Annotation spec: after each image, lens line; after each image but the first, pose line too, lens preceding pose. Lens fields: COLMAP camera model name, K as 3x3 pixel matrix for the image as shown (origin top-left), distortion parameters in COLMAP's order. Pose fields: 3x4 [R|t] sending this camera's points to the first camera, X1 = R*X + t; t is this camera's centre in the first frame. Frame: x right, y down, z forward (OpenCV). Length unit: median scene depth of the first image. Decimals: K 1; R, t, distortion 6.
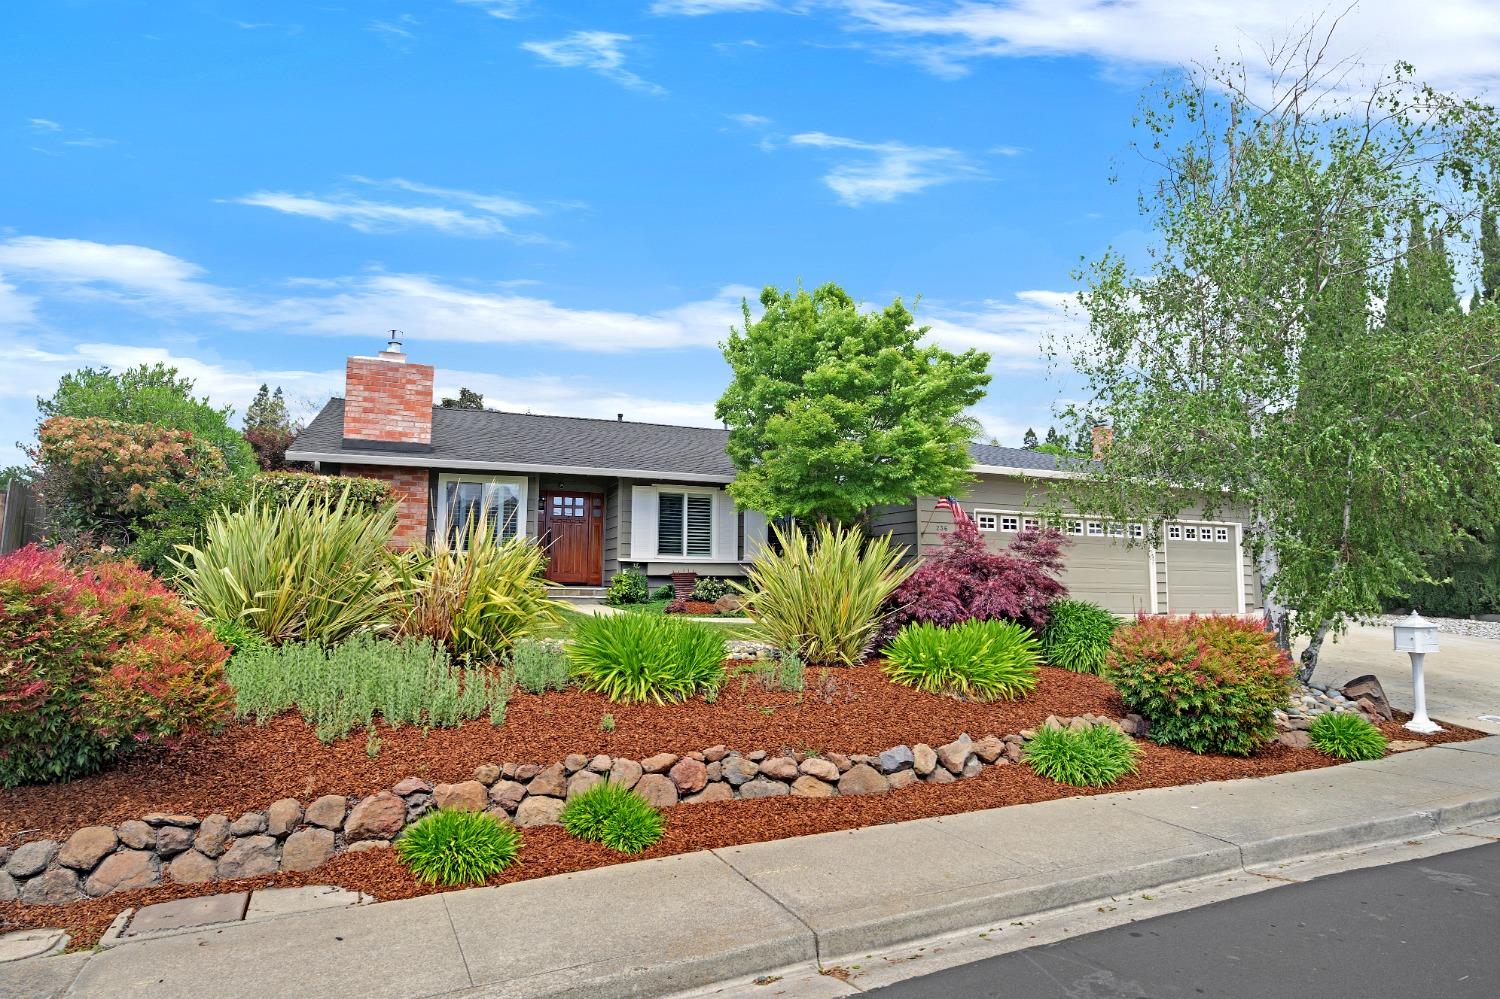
lens RADIAL K [[878.1, 0, 750.0], [0, 878.1, 499.5], [0, 0, 1]] dist [-0.005587, -0.000786]
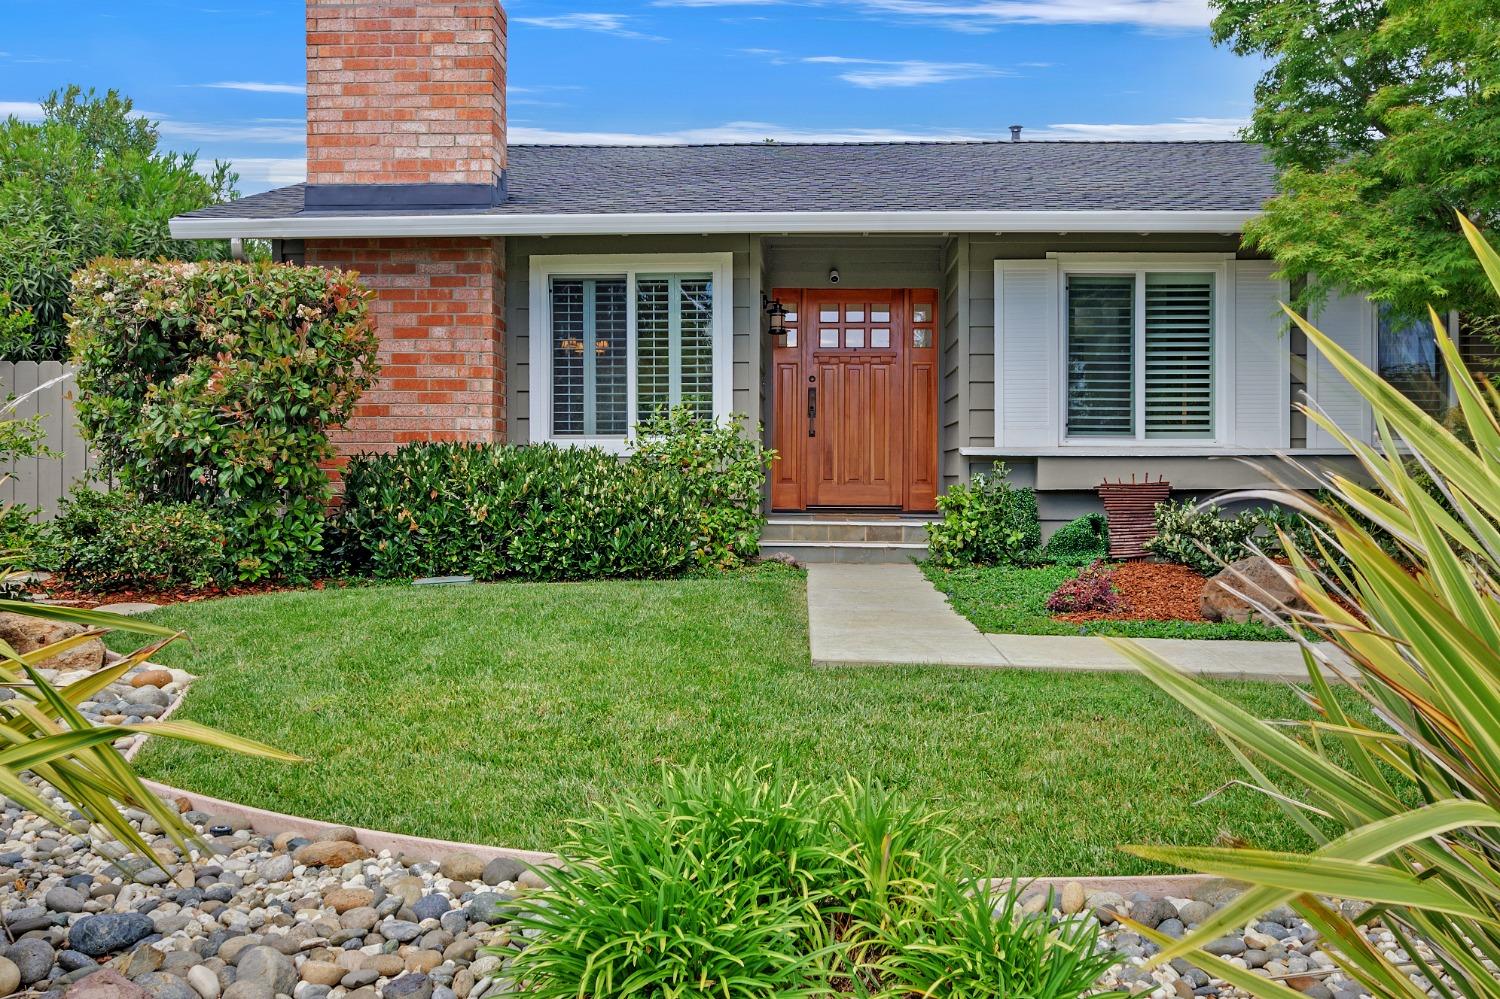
lens RADIAL K [[1283.5, 0, 750.0], [0, 1283.5, 499.5], [0, 0, 1]] dist [0.000260, -0.005478]
pose [[0.910694, 0.003432, -0.413068, 0.002540], [0.044223, 0.993409, 0.105752, 0.025064], [0.410708, -0.114575, 0.904539, 0.437748]]
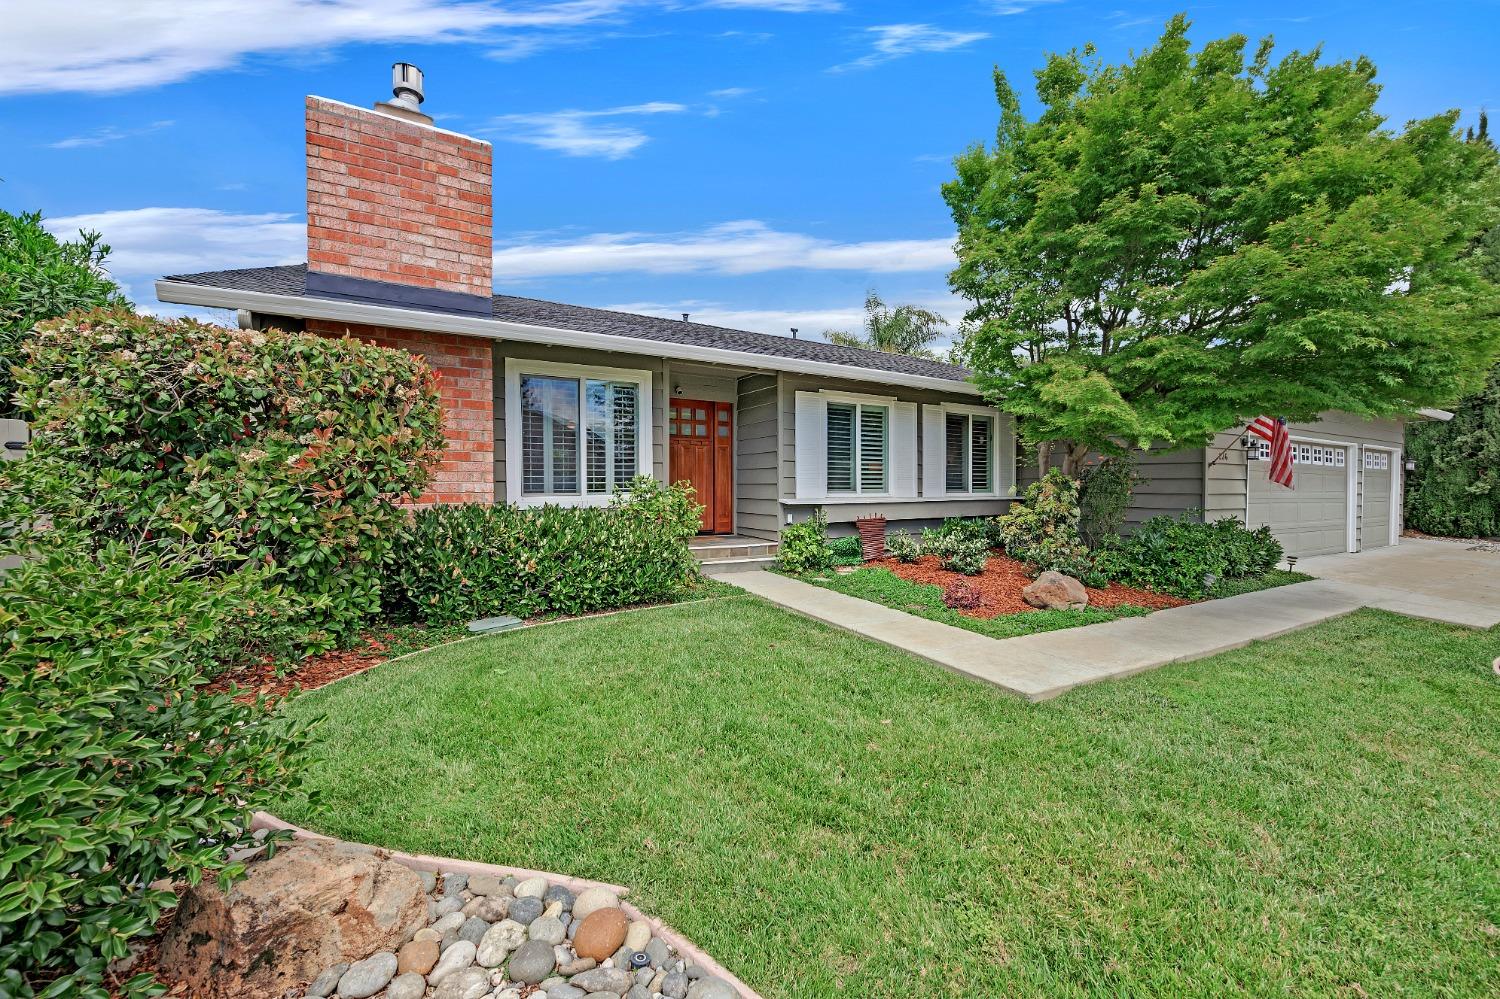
lens RADIAL K [[595.3, 0, 750.0], [0, 595.3, 499.5], [0, 0, 1]] dist [-0.007702, 0.000163]
pose [[0.987793, -0.011337, 0.155361, -0.245573], [-0.008209, 0.992174, 0.124593, 0.010550], [-0.155557, -0.124348, 0.979969, 0.558482]]
